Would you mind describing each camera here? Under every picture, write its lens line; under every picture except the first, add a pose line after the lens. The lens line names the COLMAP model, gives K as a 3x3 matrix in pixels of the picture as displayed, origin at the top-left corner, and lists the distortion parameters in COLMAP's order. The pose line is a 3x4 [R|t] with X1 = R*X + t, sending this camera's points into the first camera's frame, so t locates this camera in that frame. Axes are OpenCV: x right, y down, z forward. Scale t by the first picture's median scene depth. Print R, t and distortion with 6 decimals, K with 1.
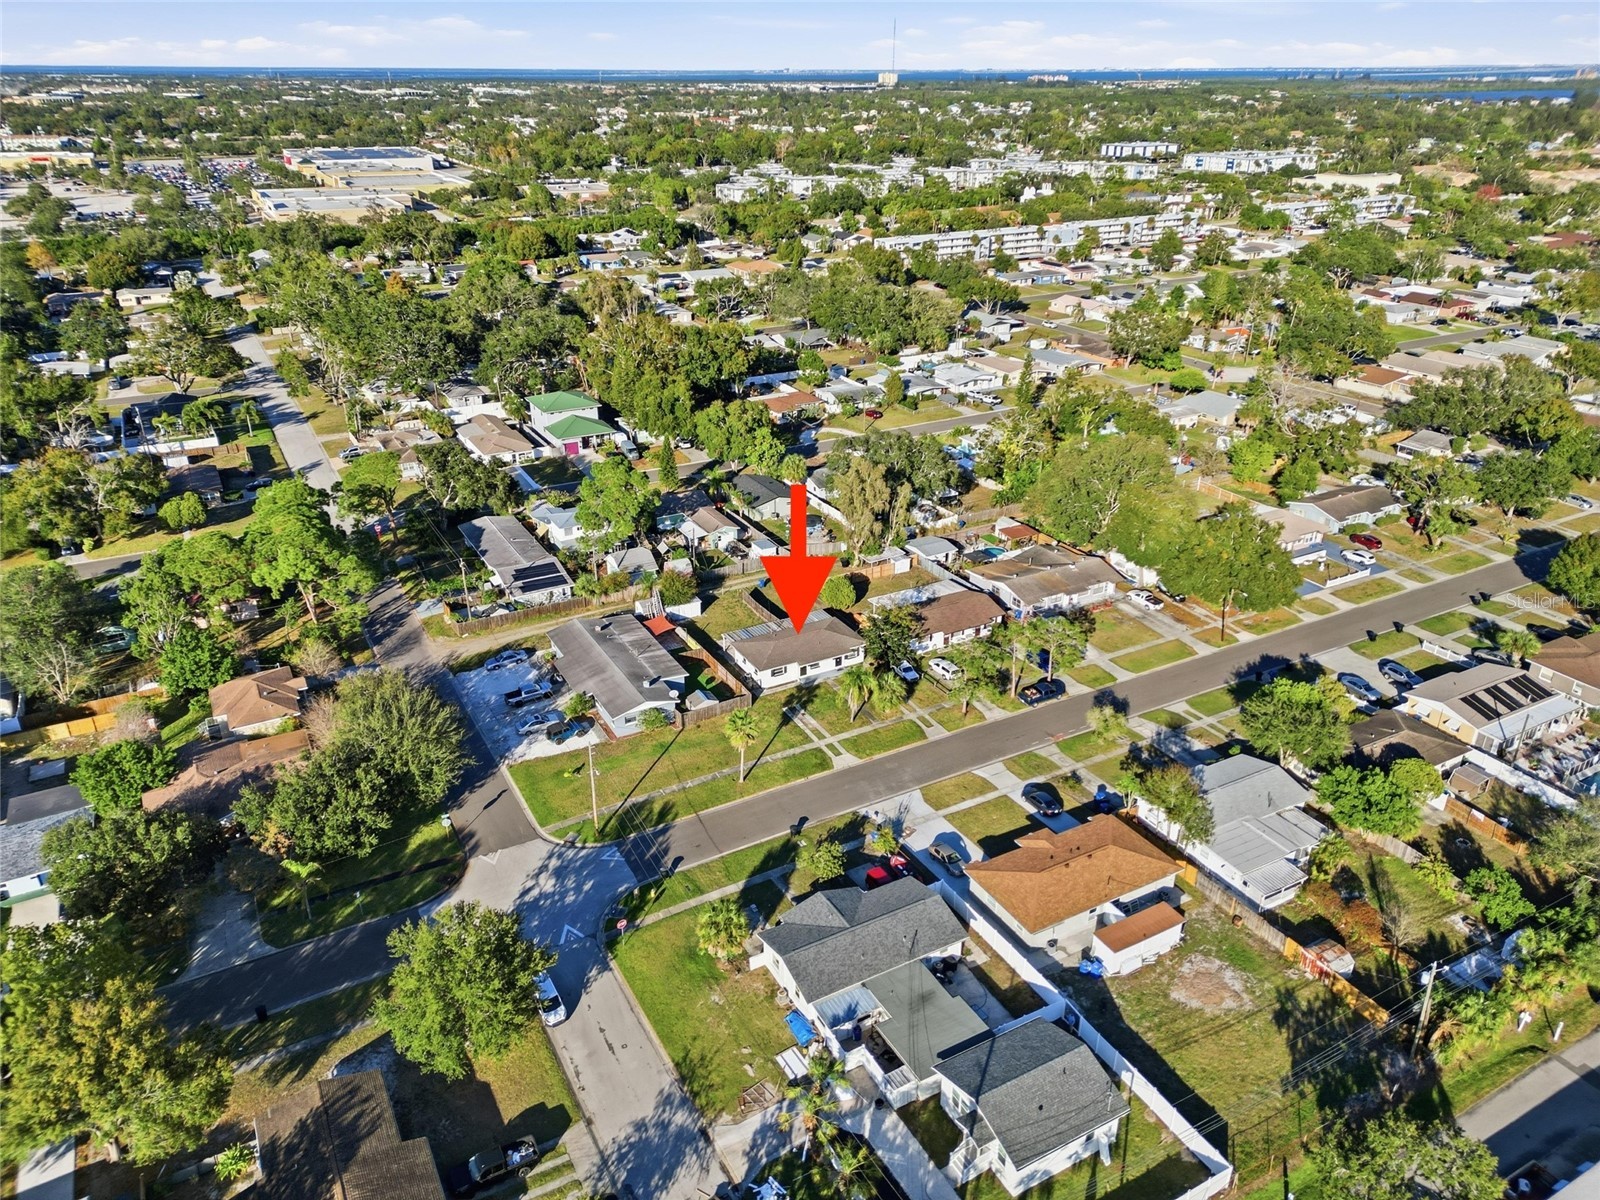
lens RADIAL K [[1106.2, 0, 788.8], [0, 1106.2, 599.3], [0, 0, 1]] dist [0.070754, -0.070779]
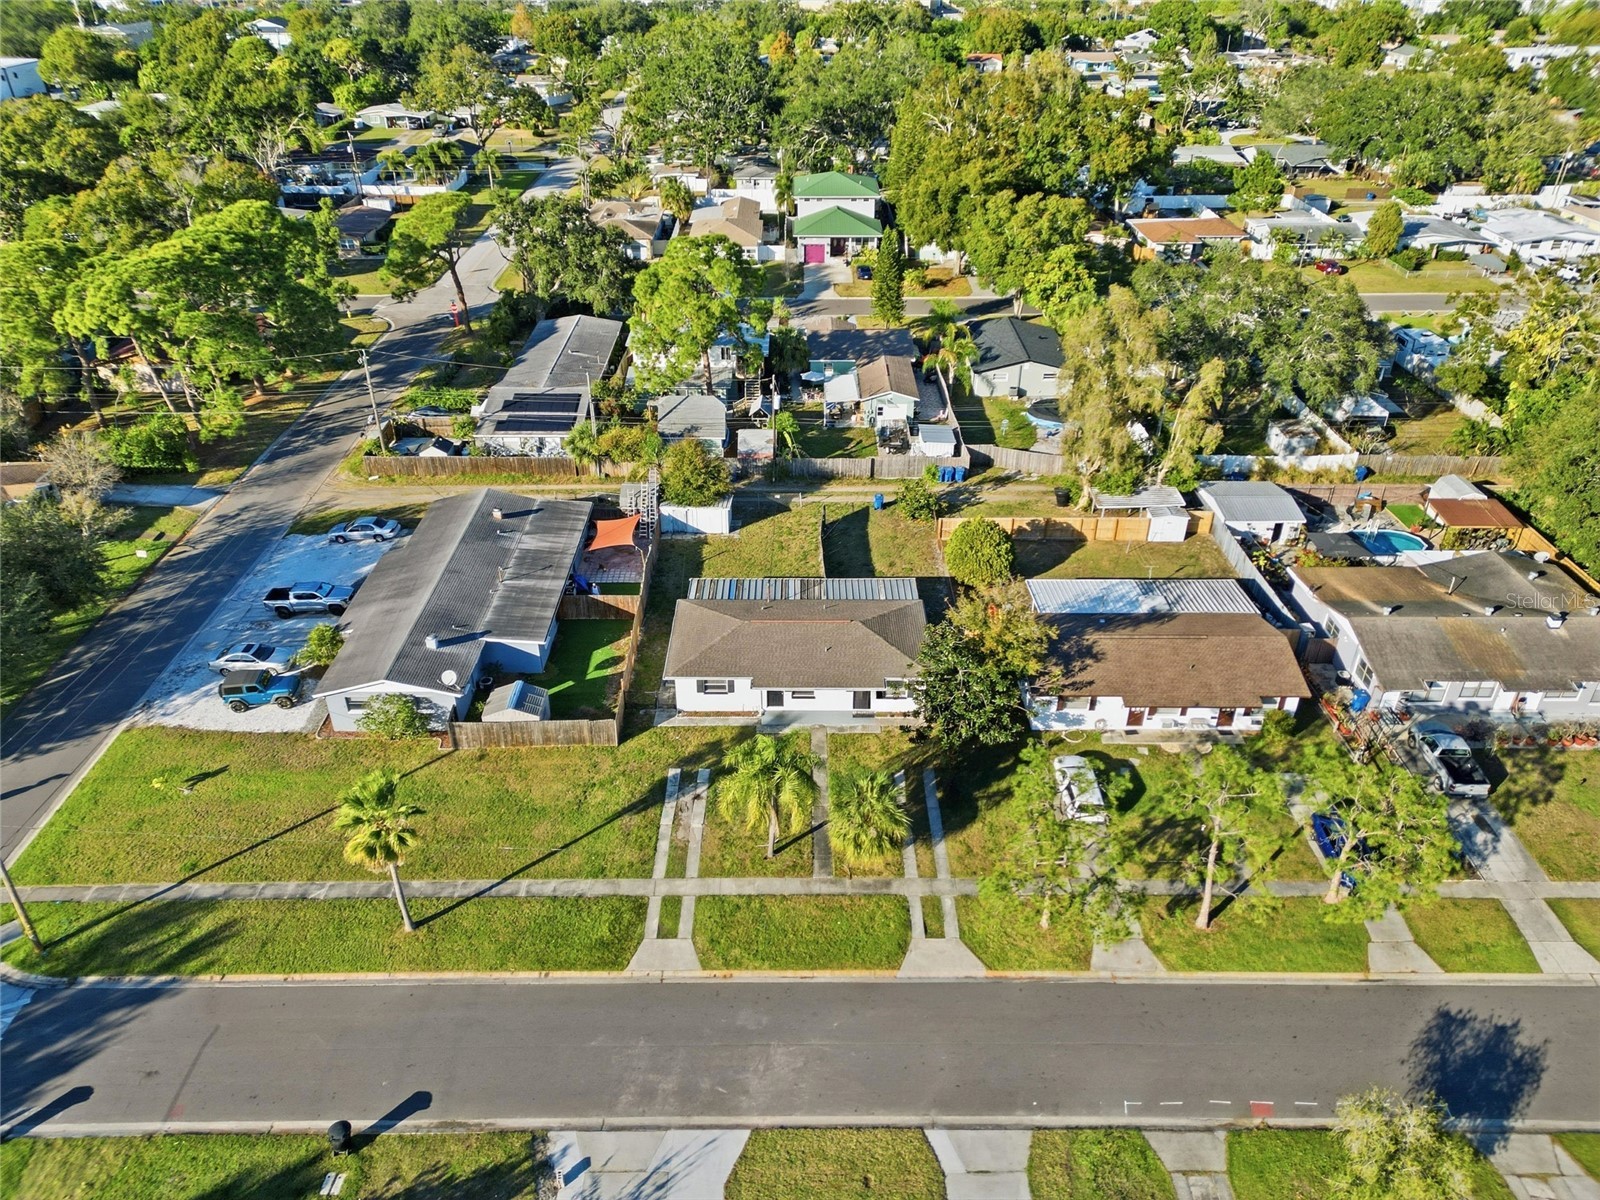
lens RADIAL K [[1106.2, 0, 788.8], [0, 1106.2, 599.3], [0, 0, 1]] dist [0.070754, -0.070779]
pose [[0.877236, 0.252388, -0.408359, 0.158207], [-0.207210, 0.966392, 0.152153, -0.038540], [0.433036, -0.048858, 0.900051, 0.458837]]
